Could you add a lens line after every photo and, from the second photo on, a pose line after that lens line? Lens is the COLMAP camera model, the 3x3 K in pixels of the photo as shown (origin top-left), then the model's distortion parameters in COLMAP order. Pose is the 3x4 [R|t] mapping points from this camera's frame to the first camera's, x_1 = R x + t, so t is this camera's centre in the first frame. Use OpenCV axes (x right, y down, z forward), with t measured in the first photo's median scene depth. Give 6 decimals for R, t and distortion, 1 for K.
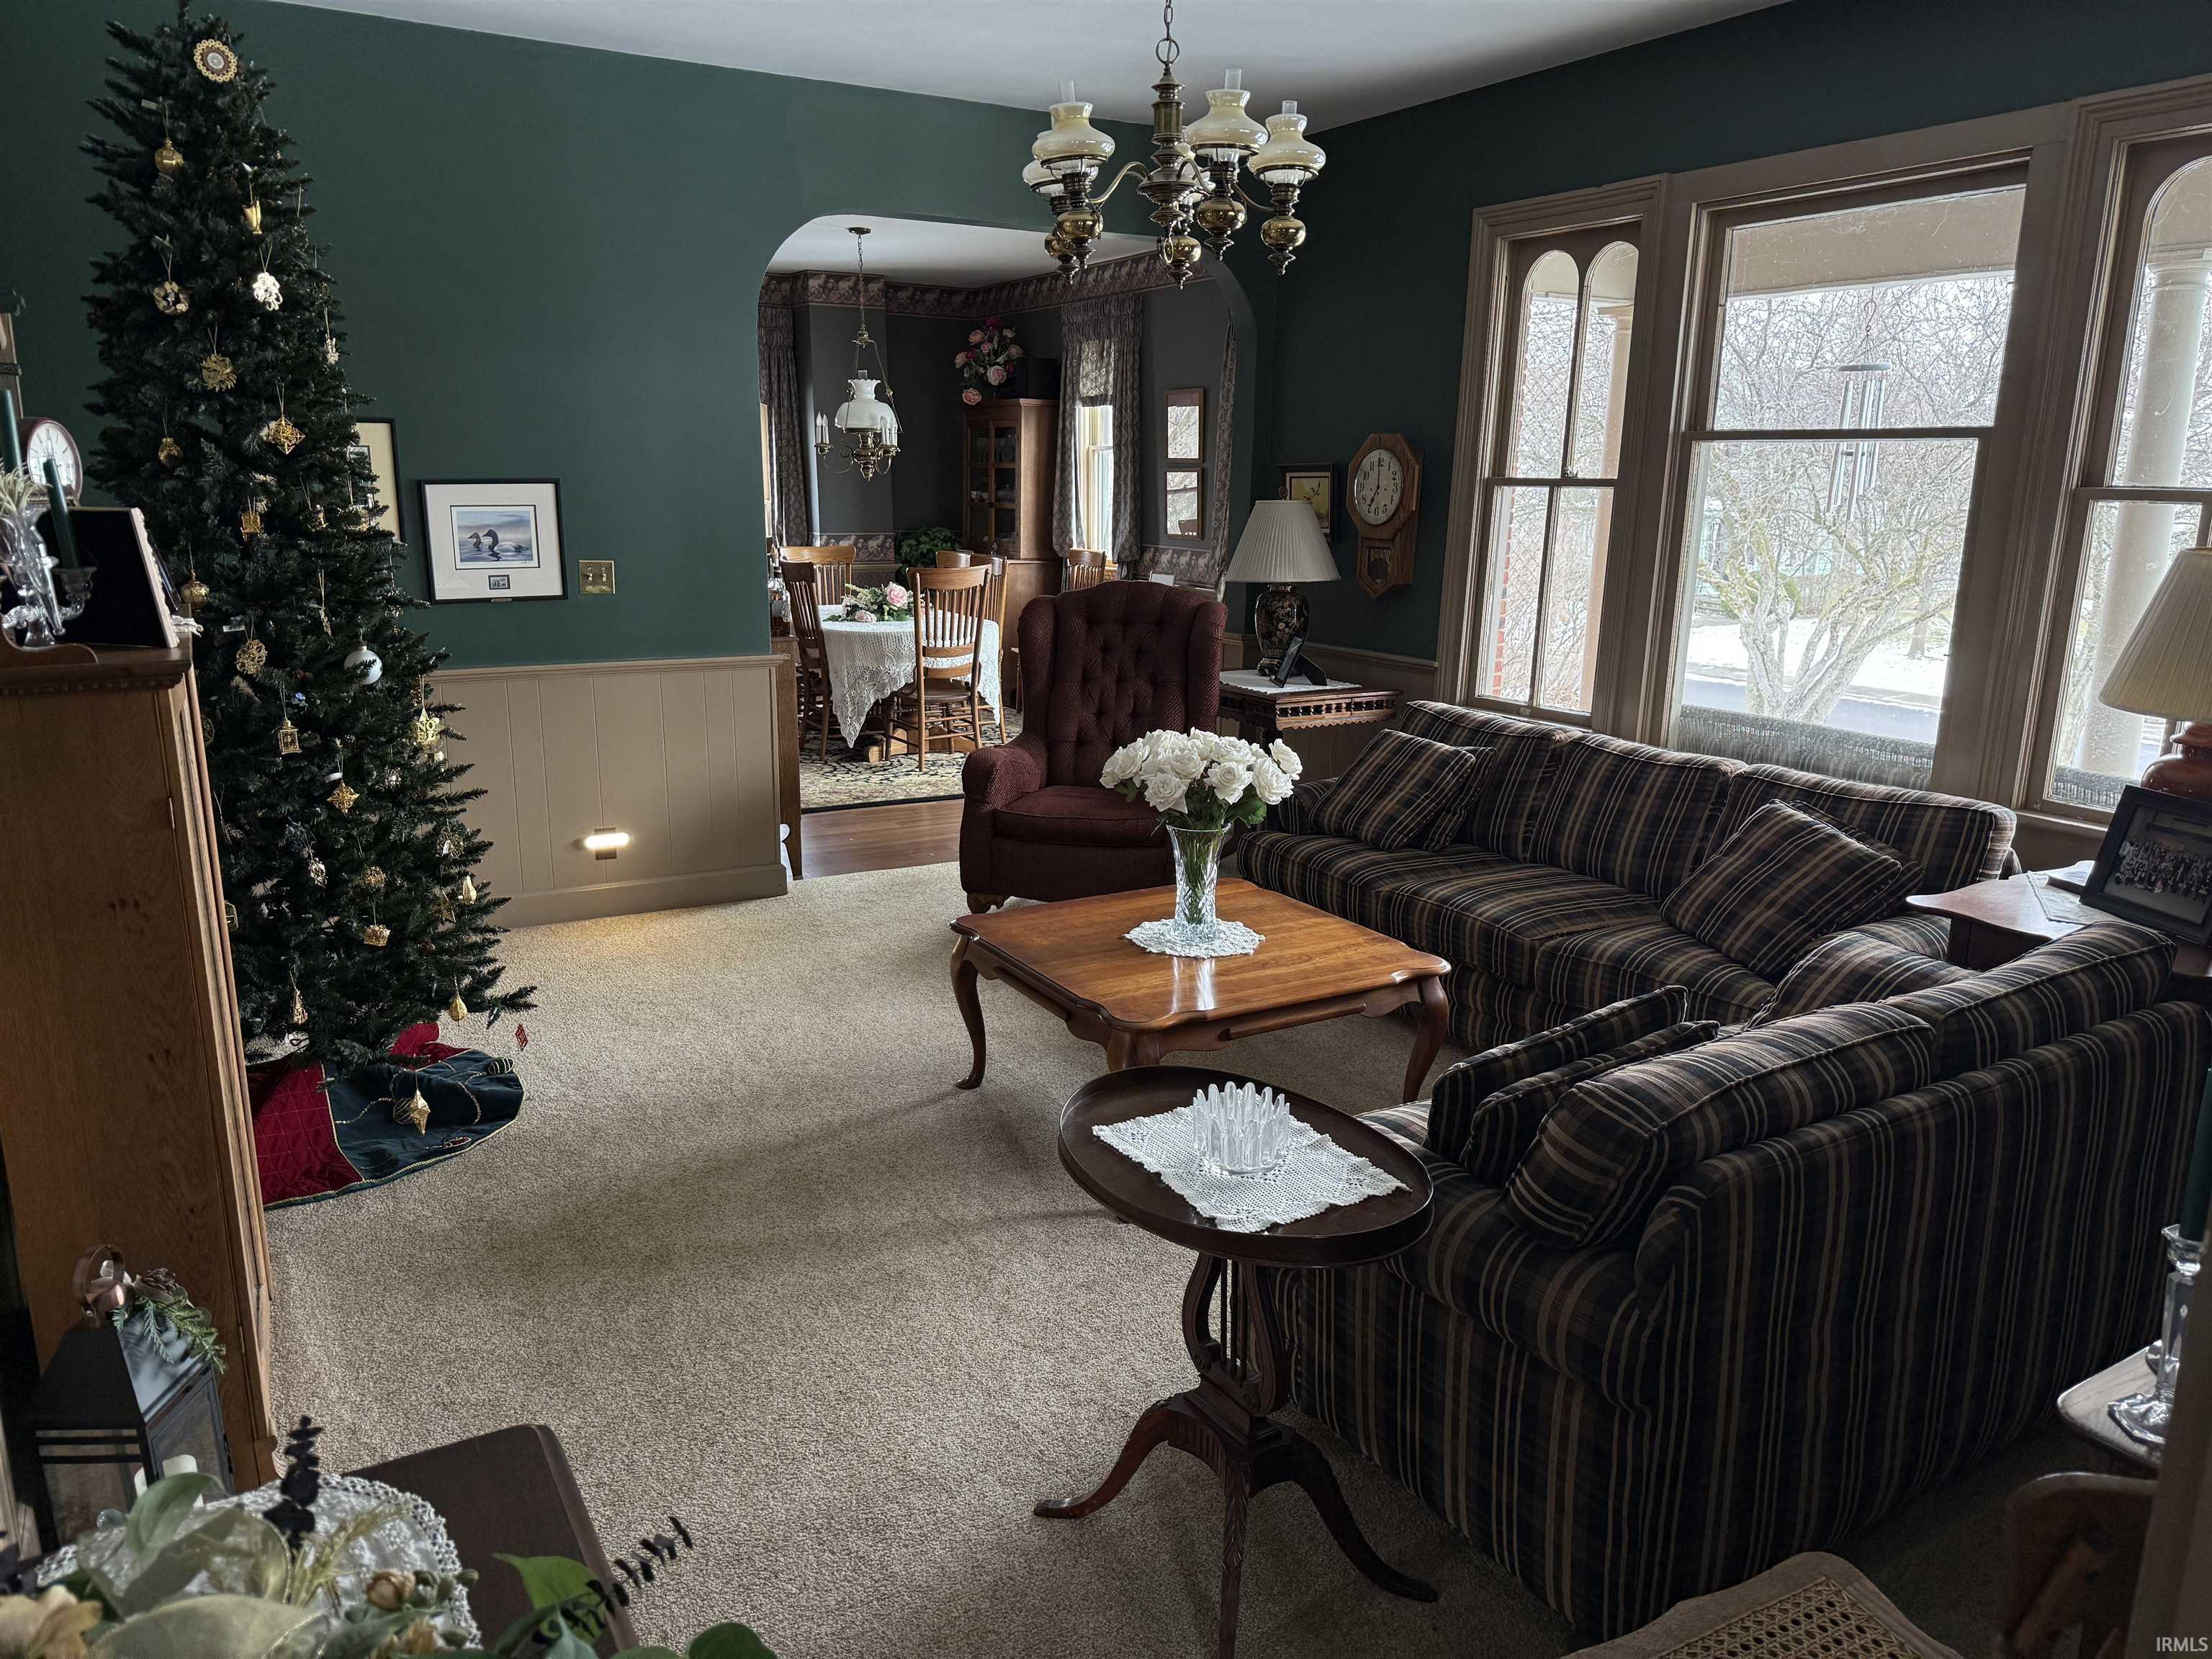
lens RADIAL K [[1535.2, 0, 1106.0], [0, 1535.2, 829.5], [0, 0, 1]] dist [0.192400, -0.420700]
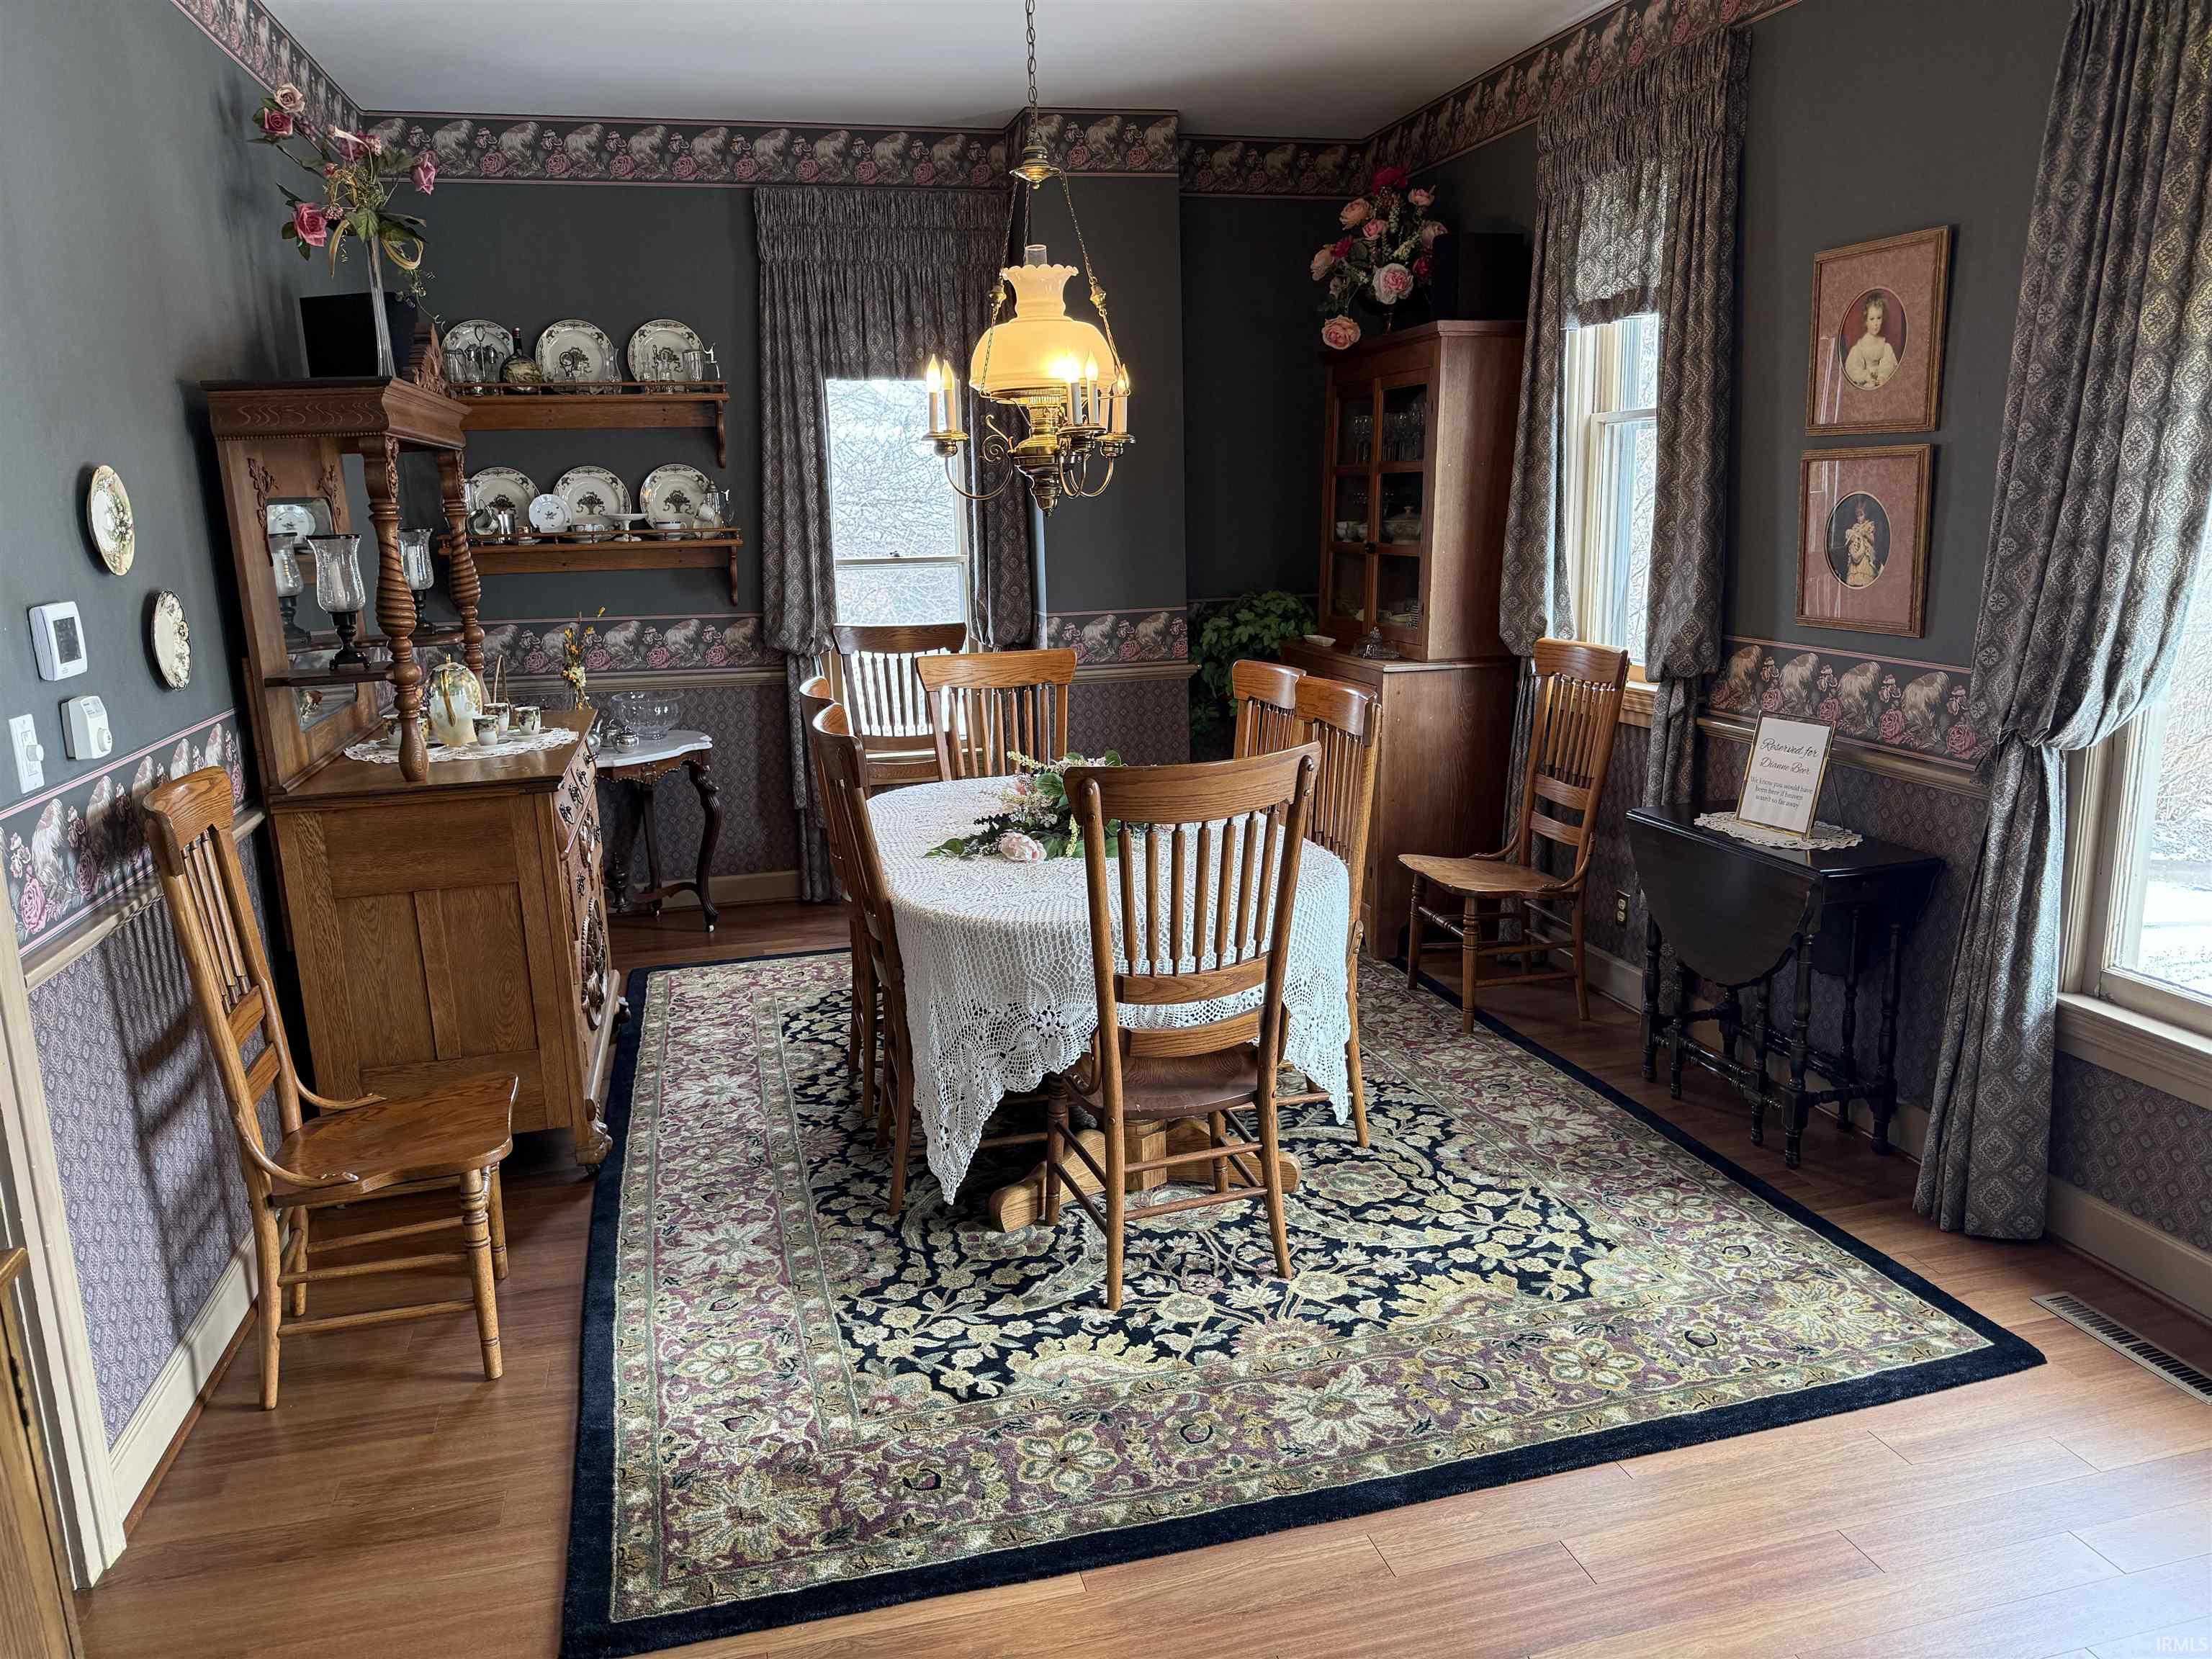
lens RADIAL K [[1535.2, 0, 1106.0], [0, 1535.2, 829.5], [0, 0, 1]] dist [0.192400, -0.420700]
pose [[0.962270, 0.023695, -0.271064, -0.021186], [-0.026972, 0.999601, -0.008368, -0.122646], [0.270758, 0.015363, 0.962525, 0.541700]]
